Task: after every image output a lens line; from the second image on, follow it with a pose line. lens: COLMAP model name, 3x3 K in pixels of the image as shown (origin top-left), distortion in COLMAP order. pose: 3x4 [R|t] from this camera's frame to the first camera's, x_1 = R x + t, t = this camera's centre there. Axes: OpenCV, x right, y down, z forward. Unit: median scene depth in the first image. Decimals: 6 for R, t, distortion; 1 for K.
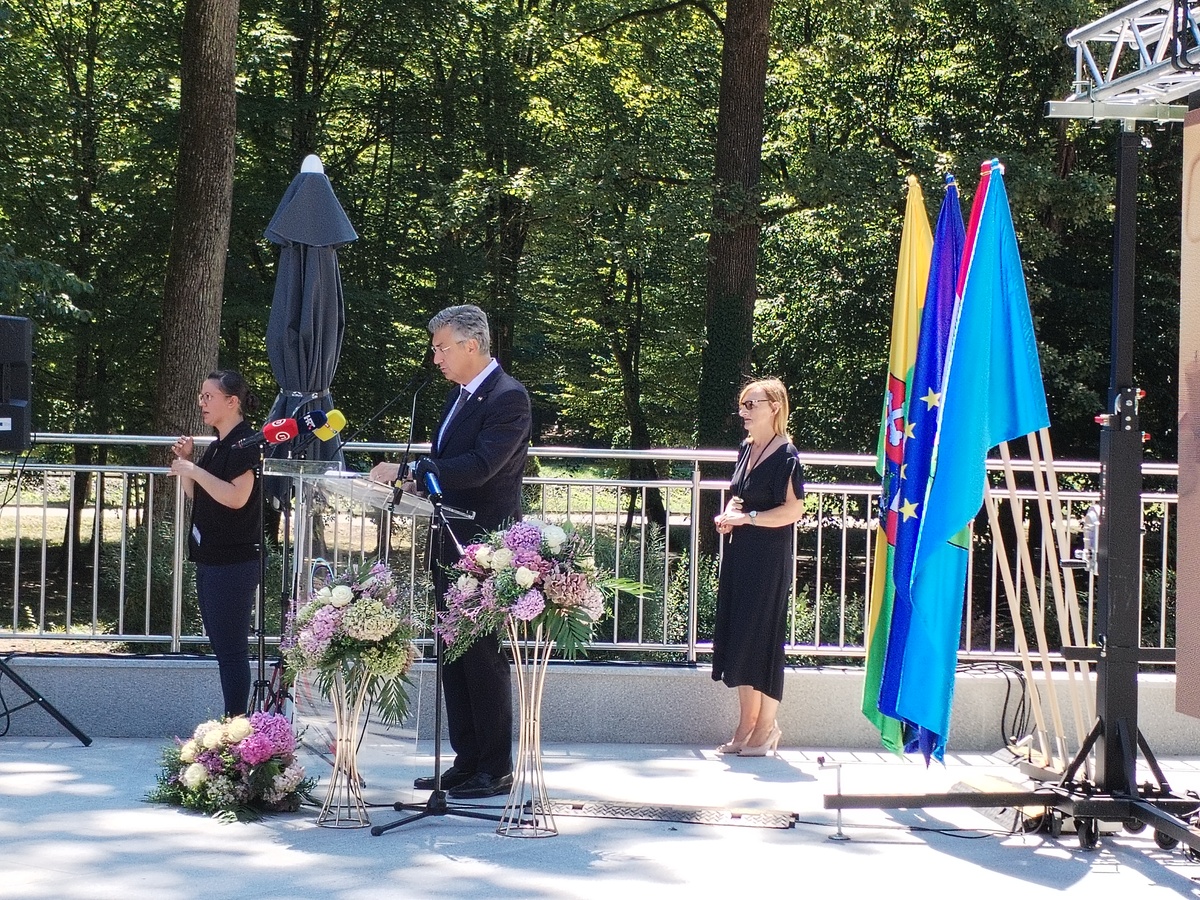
lens RADIAL K [[2700.5, 0, 597.7], [0, 2700.5, 445.6], [0, 0, 1]] dist [0.432430, 0.000000]
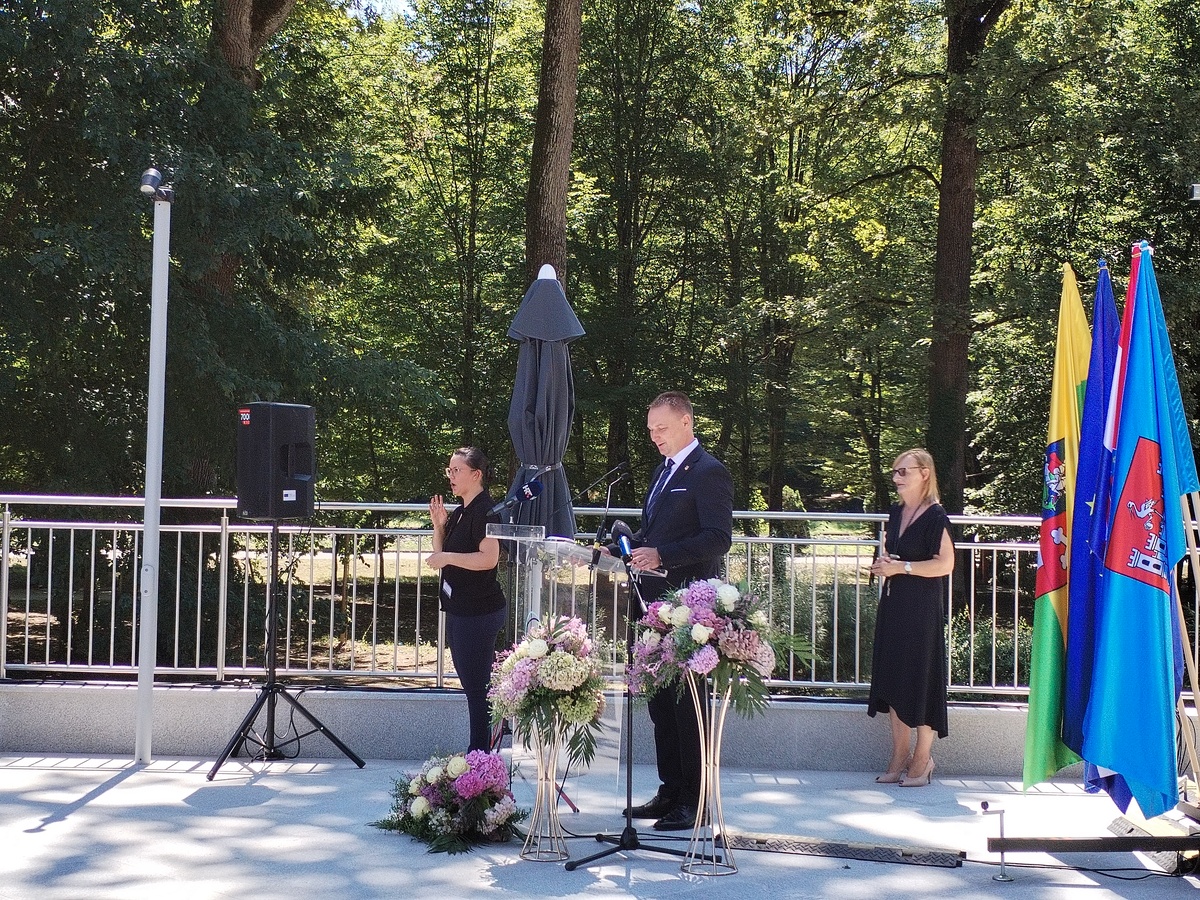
lens RADIAL K [[1991.8, 0, 605.2], [0, 1991.8, 458.7], [0, 0, 1]] dist [0.154854, 0.000000]
pose [[0.992143, -0.012300, -0.124502, 0.032708], [0.009272, 0.999648, -0.024876, -0.001412], [0.124764, 0.023526, 0.991907, 0.188797]]
